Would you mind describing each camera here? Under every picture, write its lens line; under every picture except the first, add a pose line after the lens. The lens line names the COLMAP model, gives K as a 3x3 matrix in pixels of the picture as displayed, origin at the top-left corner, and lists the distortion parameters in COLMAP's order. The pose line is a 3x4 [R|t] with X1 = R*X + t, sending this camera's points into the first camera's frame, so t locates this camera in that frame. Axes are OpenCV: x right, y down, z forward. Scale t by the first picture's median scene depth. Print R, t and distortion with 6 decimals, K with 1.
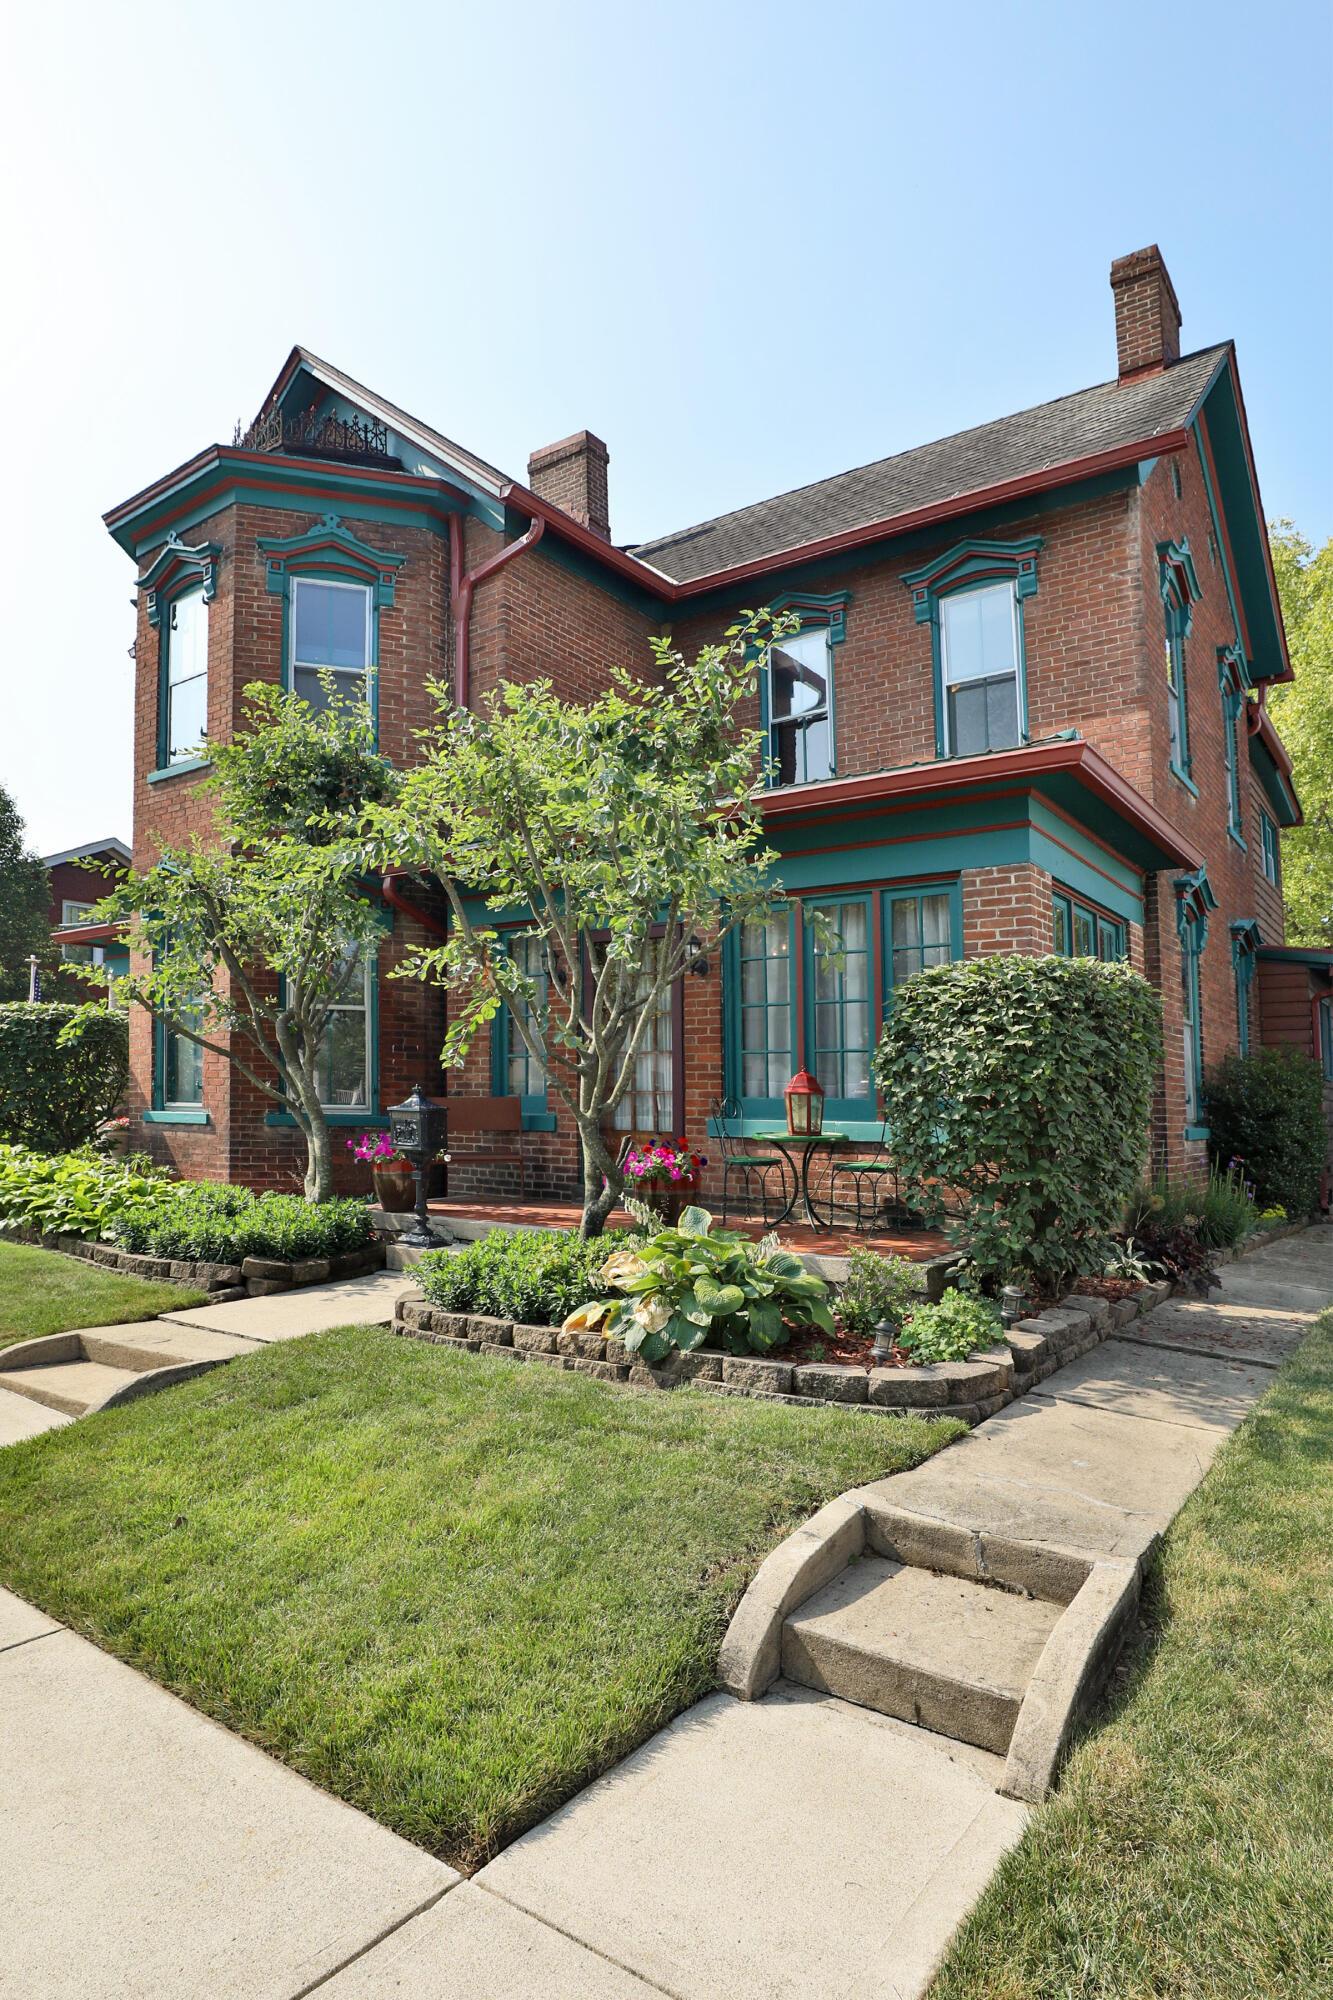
lens RADIAL K [[1098.7, 0, 667.1], [0, 1098.7, 1021.2], [0, 0, 1]] dist [-0.054830, -0.000058]
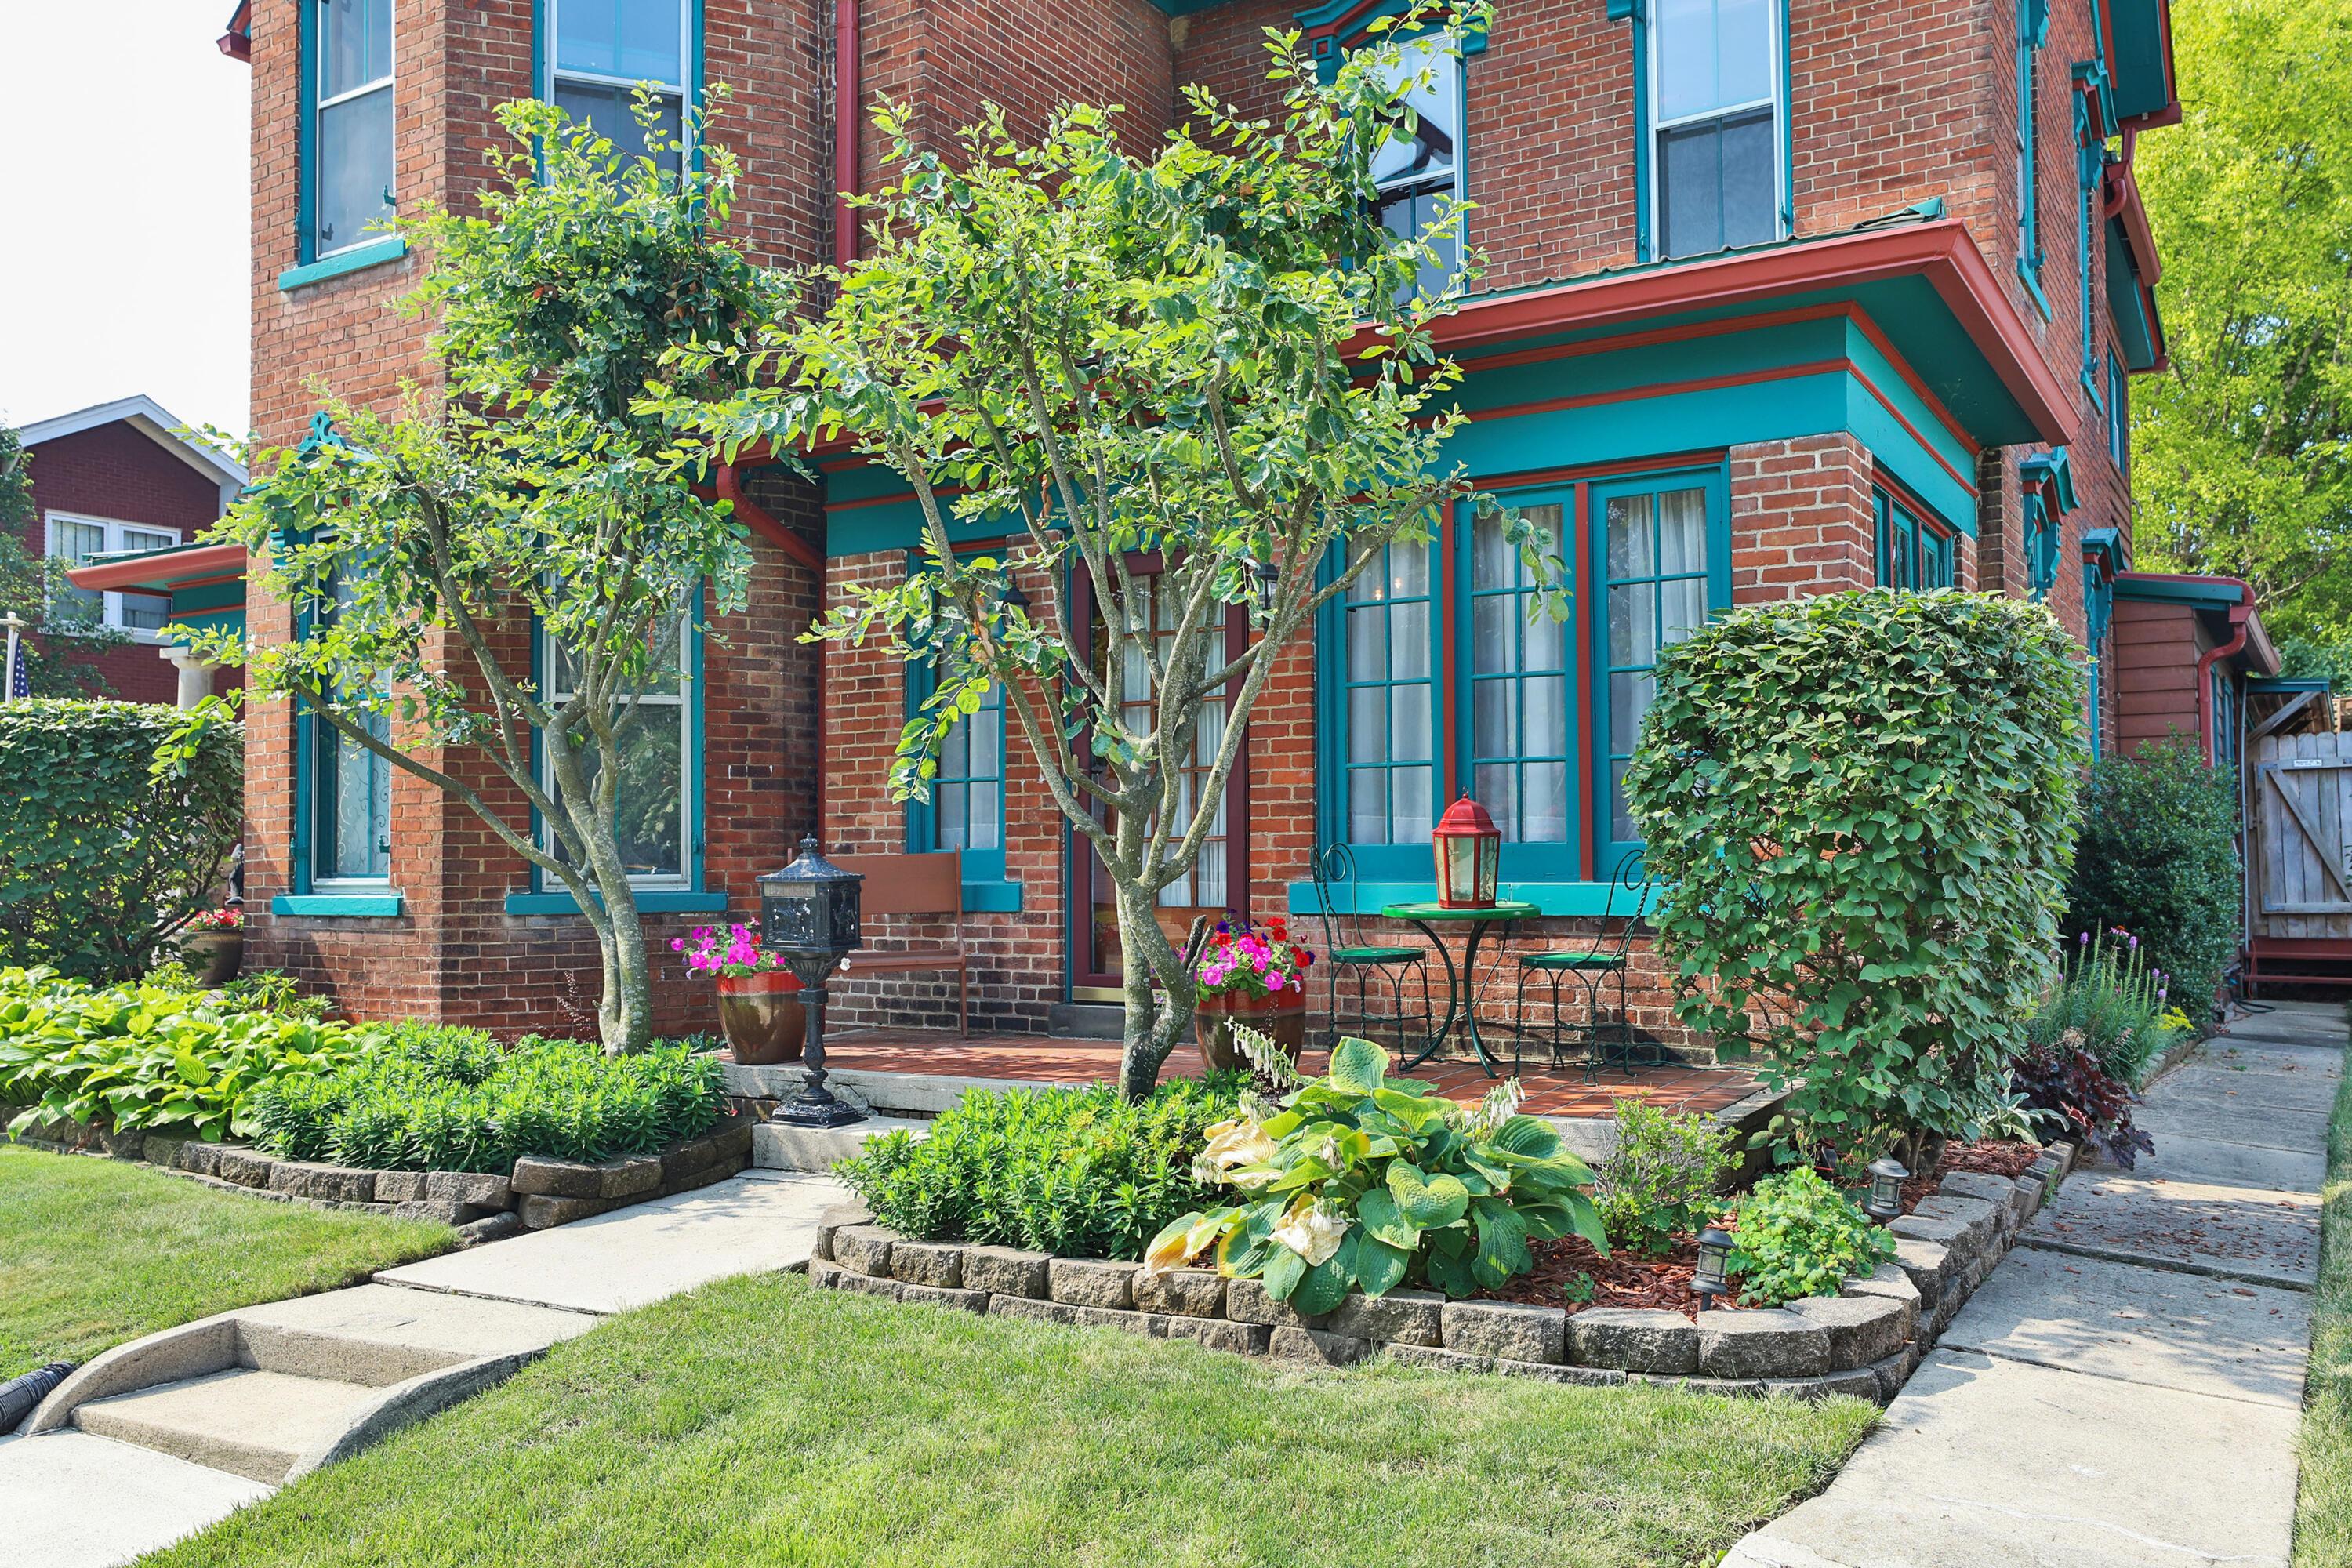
lens RADIAL K [[1870.0, 0, 1175.7], [0, 1870.0, 730.1], [0, 0, 1]] dist [-0.000998, -0.001021]
pose [[0.996735, -0.017492, 0.078823, -0.126477], [0.016964, 0.999829, 0.007359, 0.000662], [-0.078939, -0.005997, 0.996861, 0.037305]]
